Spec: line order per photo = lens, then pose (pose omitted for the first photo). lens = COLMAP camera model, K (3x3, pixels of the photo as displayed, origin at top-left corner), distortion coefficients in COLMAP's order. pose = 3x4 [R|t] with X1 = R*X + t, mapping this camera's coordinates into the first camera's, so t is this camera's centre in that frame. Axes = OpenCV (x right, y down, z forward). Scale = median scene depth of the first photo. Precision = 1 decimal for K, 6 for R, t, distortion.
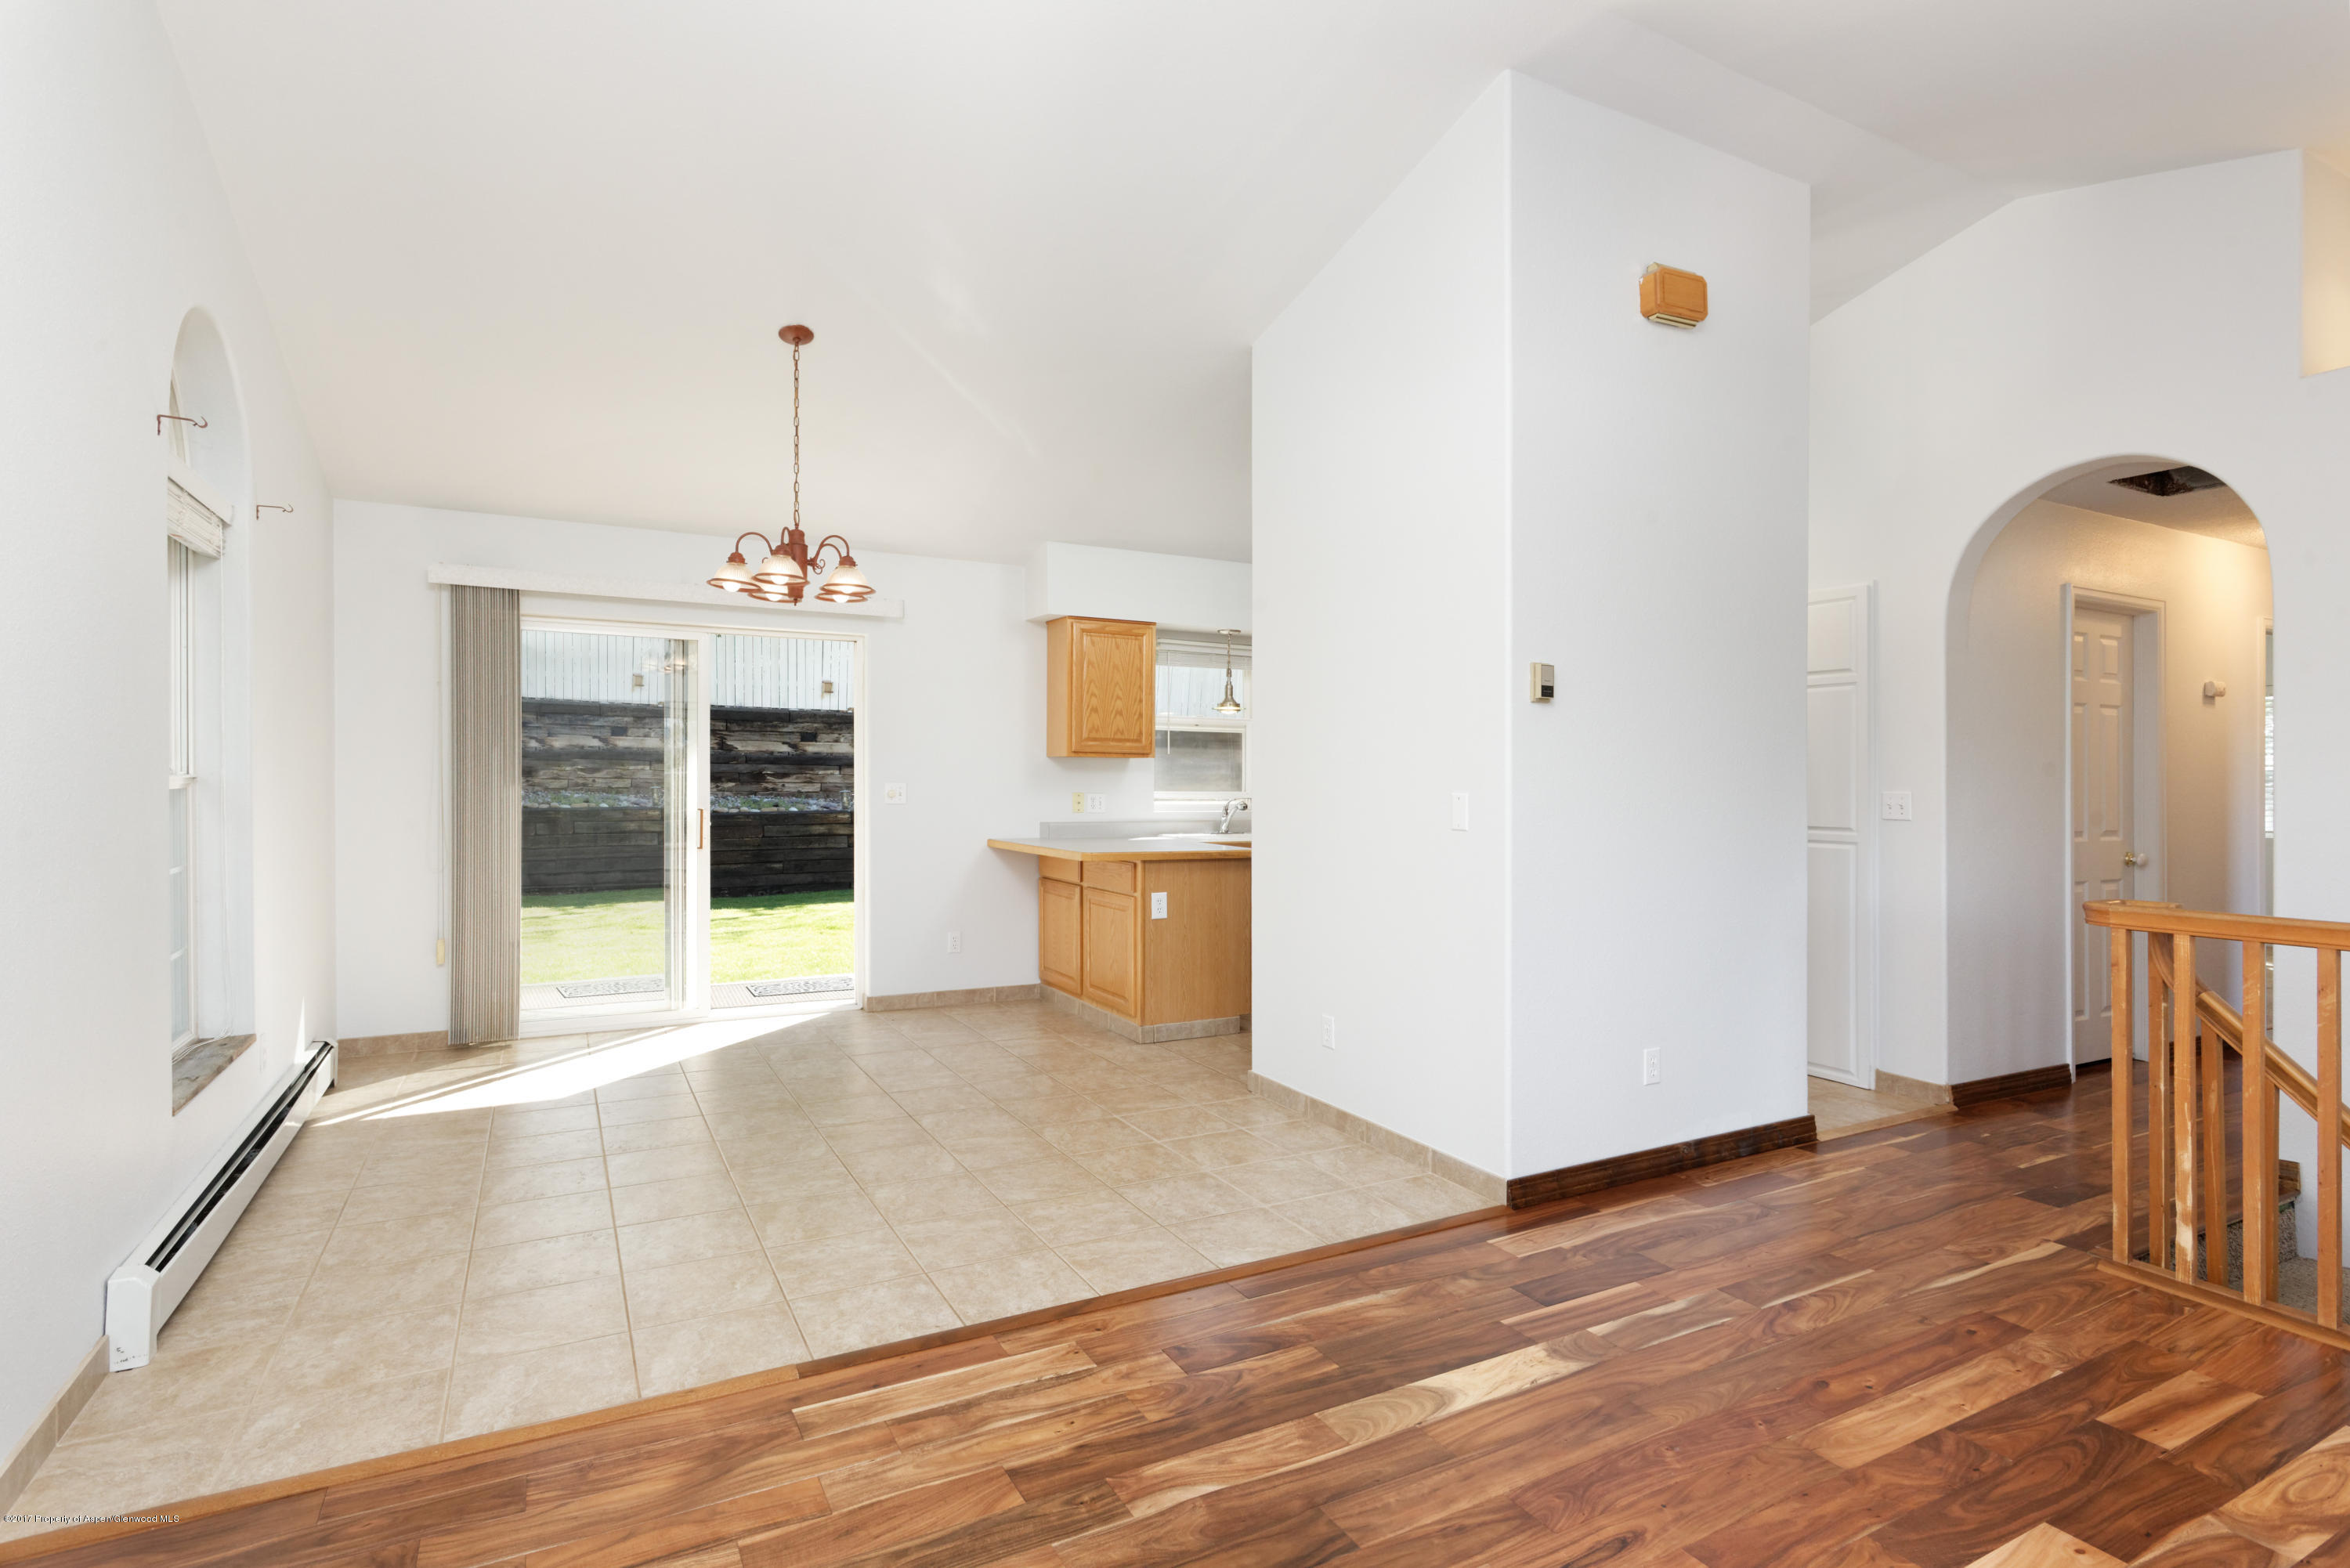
lens RADIAL K [[1168.6, 0, 1175.0], [0, 1168.6, 784.0], [0, 0, 1]] dist [0.000621, 0.000727]
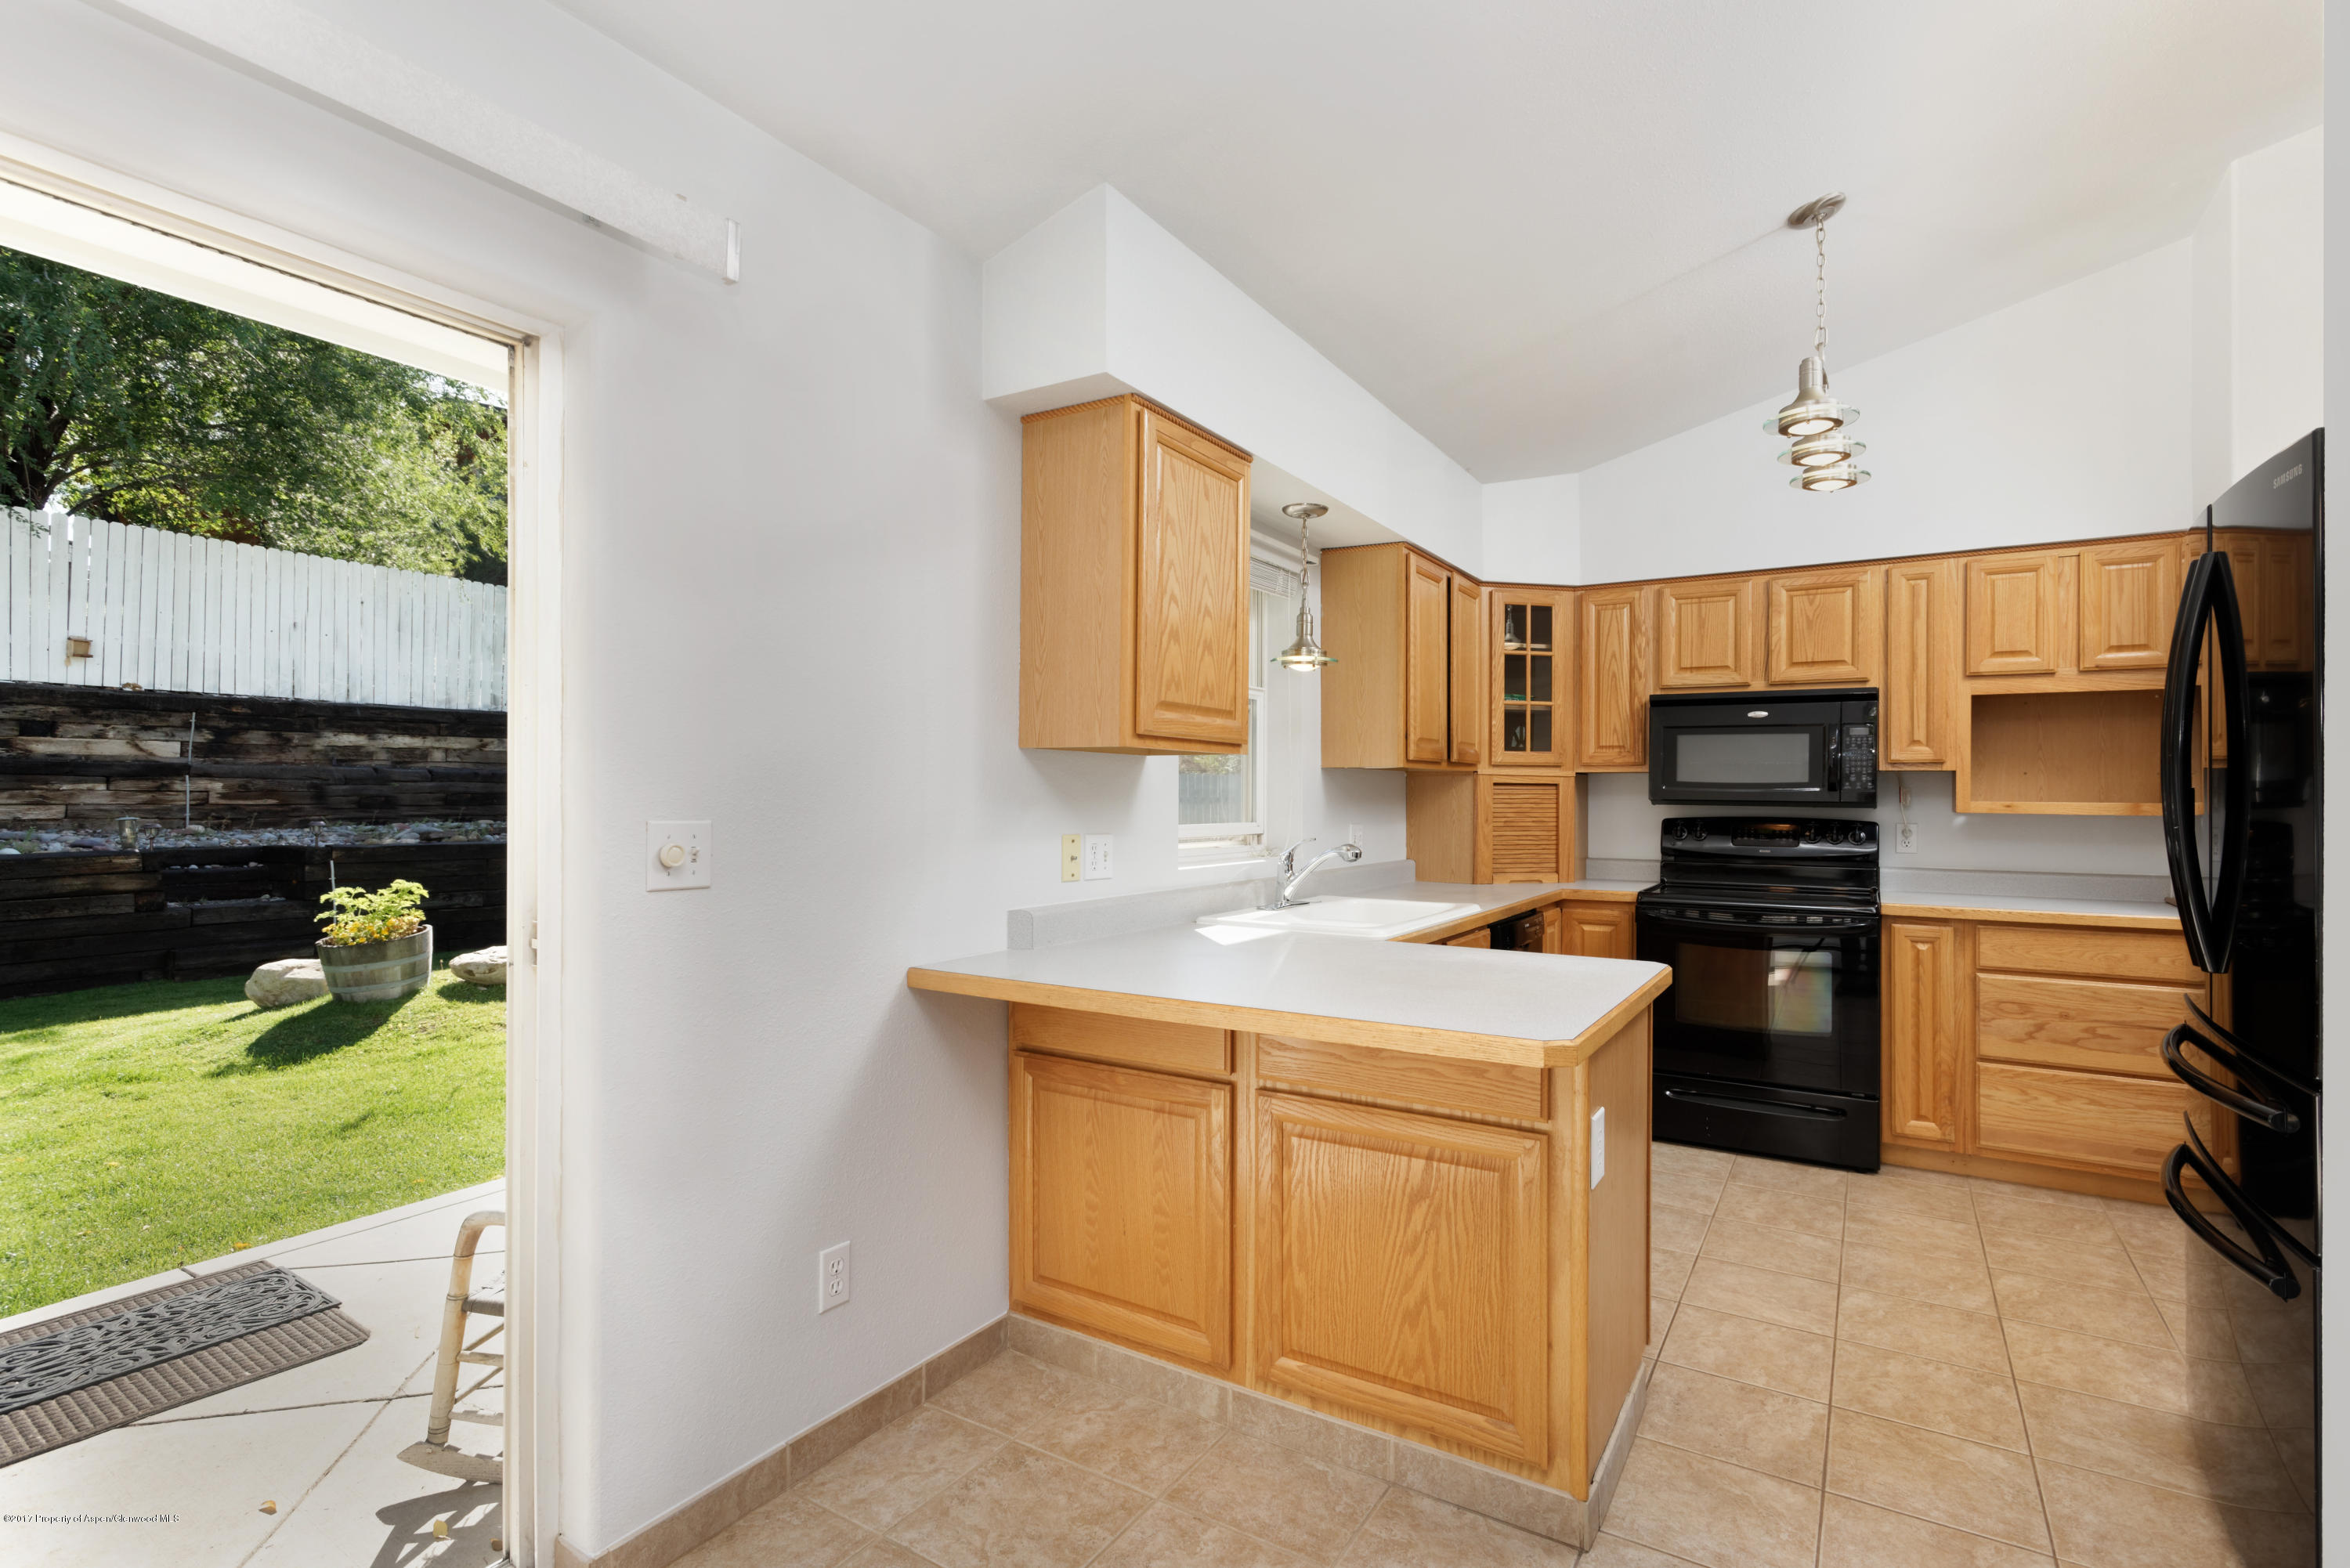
lens RADIAL K [[1114.7, 0, 1193.9], [0, 1114.7, 788.1], [0, 0, 1]] dist [-0.004842, -0.000386]
pose [[0.866477, 0.000520, 0.499217, -0.246718], [0.004299, 0.999955, -0.008503, -0.005729], [-0.499199, 0.009514, 0.866435, 0.625946]]
